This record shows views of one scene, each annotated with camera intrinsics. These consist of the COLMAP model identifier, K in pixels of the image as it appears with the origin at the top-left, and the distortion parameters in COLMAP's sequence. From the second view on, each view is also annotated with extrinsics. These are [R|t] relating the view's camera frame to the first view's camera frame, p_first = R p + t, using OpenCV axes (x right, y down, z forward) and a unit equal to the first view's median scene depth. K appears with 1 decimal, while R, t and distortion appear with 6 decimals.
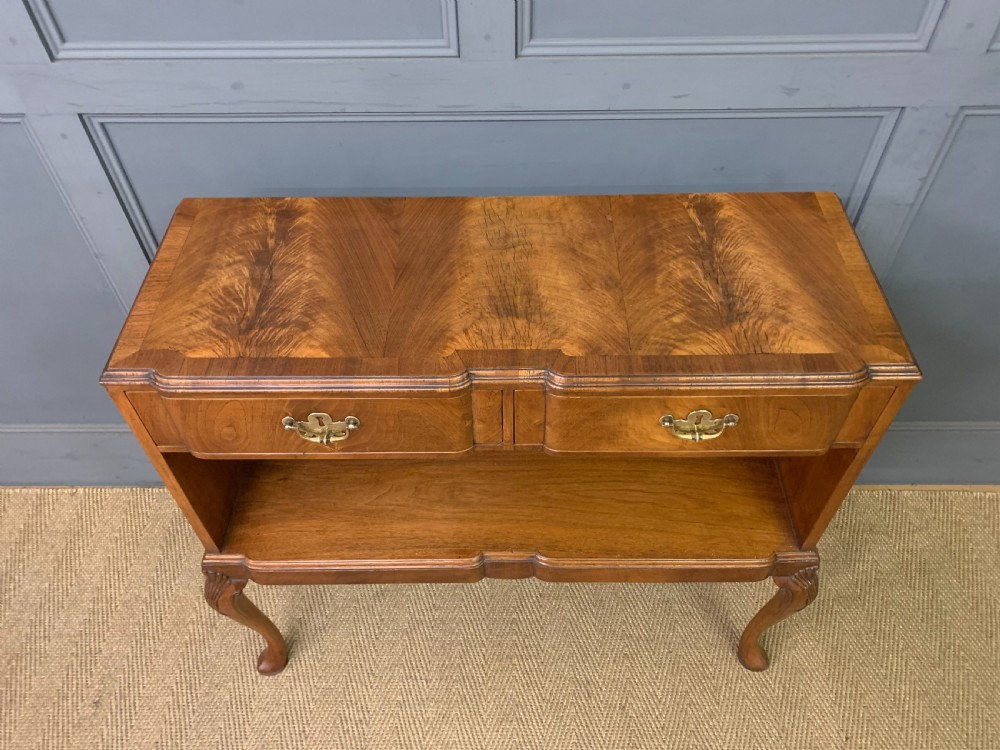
lens RADIAL K [[756.7, 0, 503.7], [0, 756.7, 375.8], [0, 0, 1]] dist [0.021832, -0.001669]
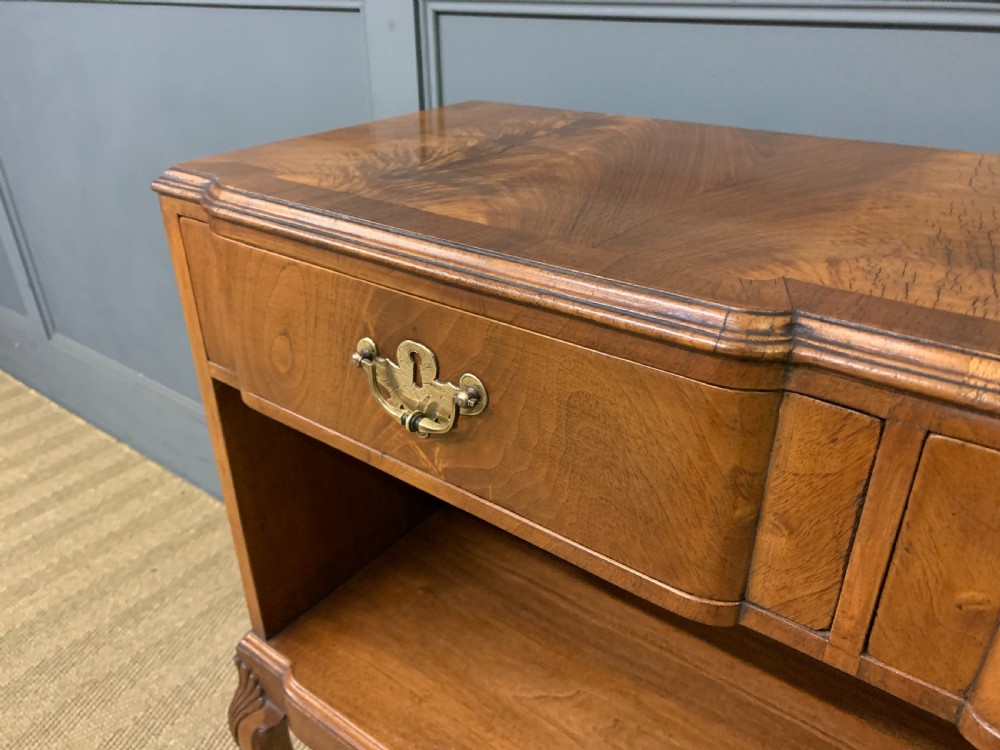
lens RADIAL K [[768.8, 0, 495.0], [0, 768.8, 386.7], [0, 0, 1]] dist [0.032056, -0.005459]
pose [[0.795006, 0.288309, -0.533707, 0.030473], [-0.455005, 0.865290, -0.210342, 0.123196], [0.401168, 0.410062, 0.819093, 0.568883]]
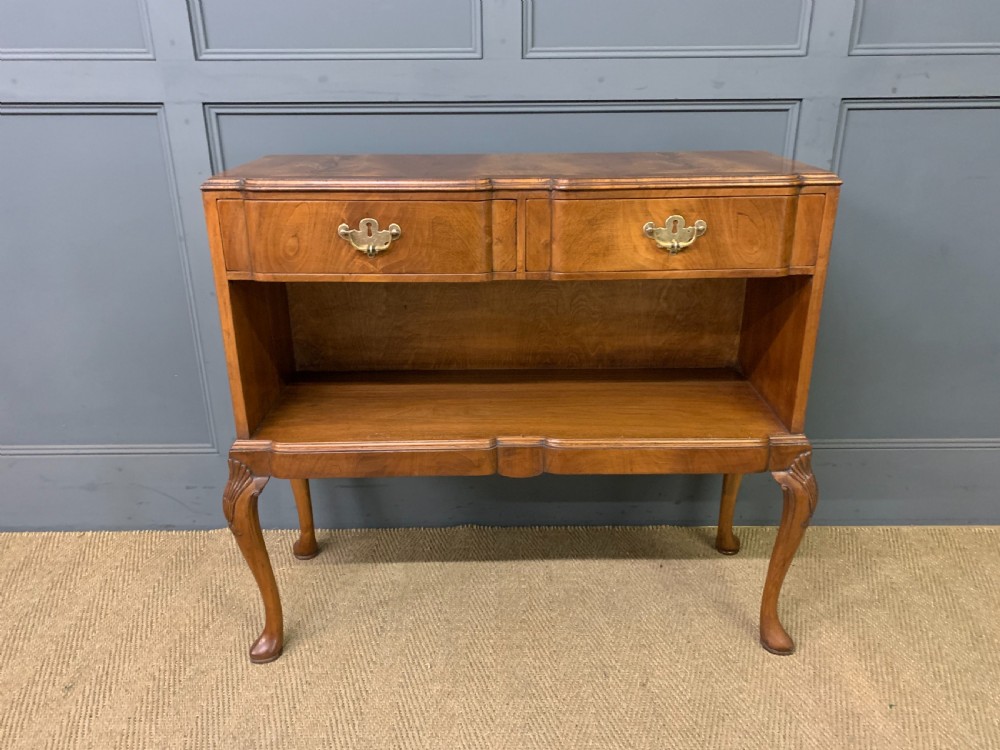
lens RADIAL K [[755.1, 0, 506.7], [0, 755.1, 369.7], [0, 0, 1]] dist [0.023635, -0.003960]
pose [[0.999928, 0.000609, 0.011956, -0.028406], [0.005052, 0.883953, -0.467549, 0.726977], [-0.010853, 0.467576, 0.883886, 0.013904]]
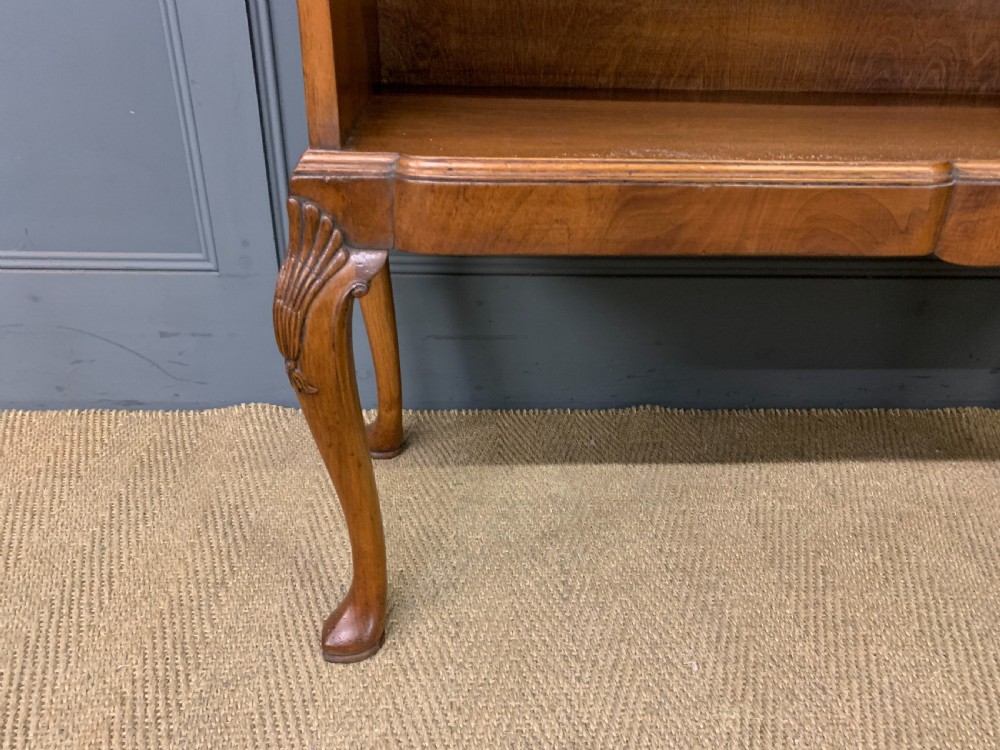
lens RADIAL K [[761.2, 0, 501.6], [0, 761.2, 380.4], [0, 0, 1]] dist [0.029859, -0.010026]
pose [[0.998134, 0.006570, 0.060701, -0.348148], [0.015243, 0.935899, -0.351939, 0.565614], [-0.059122, 0.352208, 0.934053, 0.727846]]
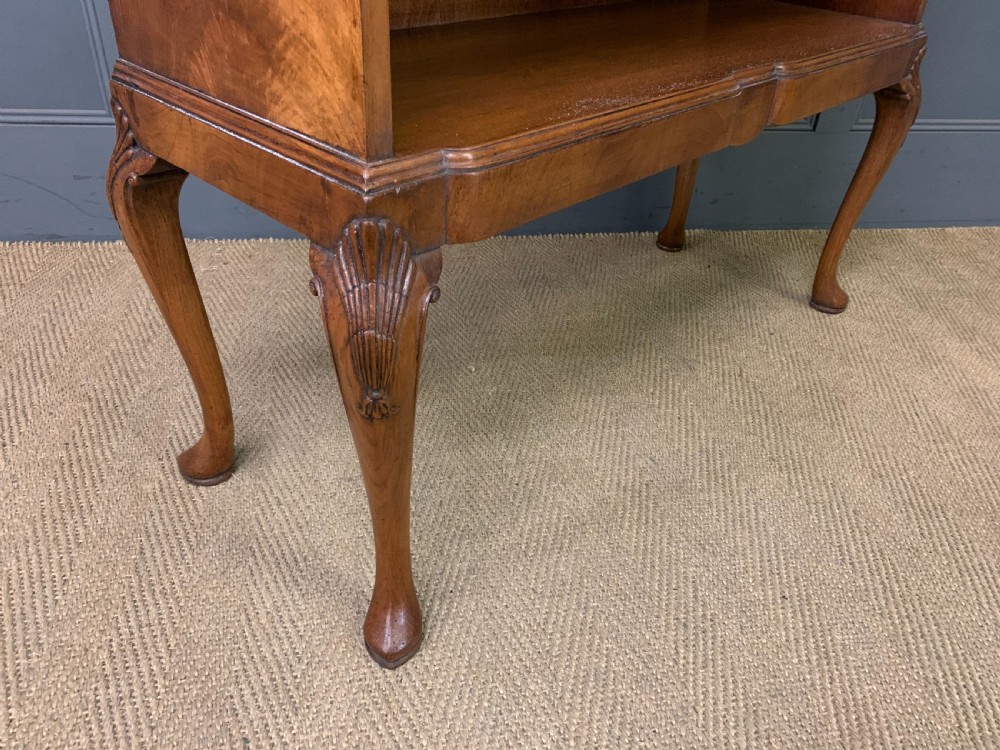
lens RADIAL K [[756.7, 0, 503.7], [0, 756.7, 375.8], [0, 0, 1]] dist [0.021832, -0.001669]
pose [[0.980471, -0.045530, 0.191323, -0.297600], [0.092290, 0.965583, -0.243172, 0.822543], [-0.173667, 0.256080, 0.950927, 0.448737]]
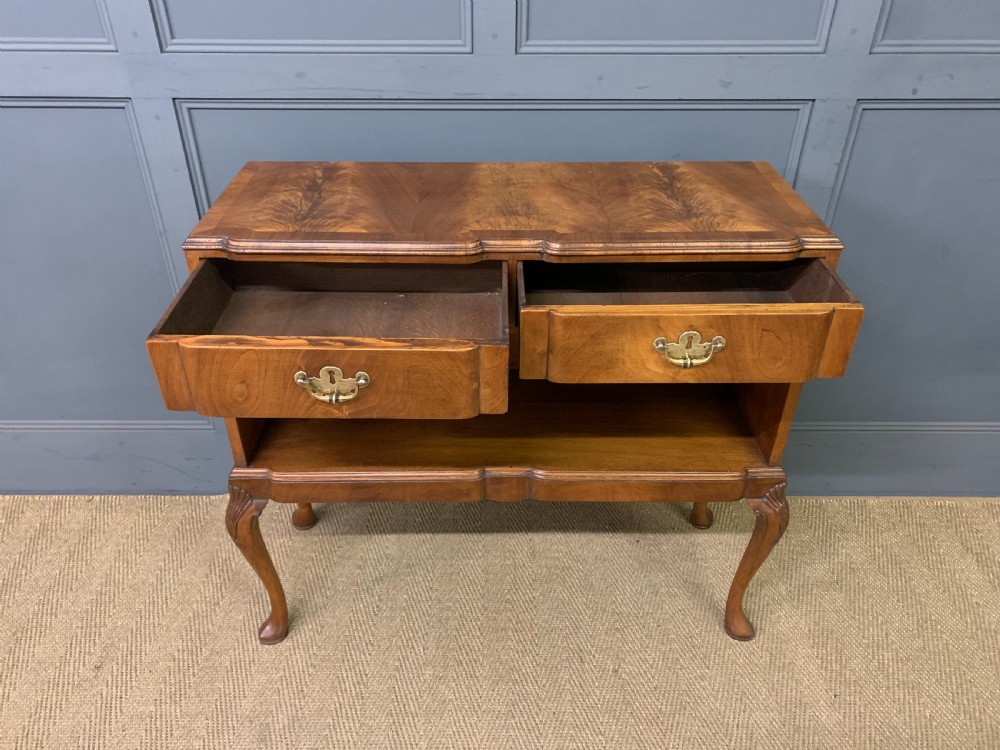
lens RADIAL K [[755.0, 0, 492.4], [0, 755.0, 379.6], [0, 0, 1]] dist [0.021814, -0.000292]
pose [[0.999892, 0.007865, 0.012454, -0.034309], [-0.004382, 0.966072, -0.258236, 0.442847], [-0.014063, 0.258153, 0.966002, -0.116179]]
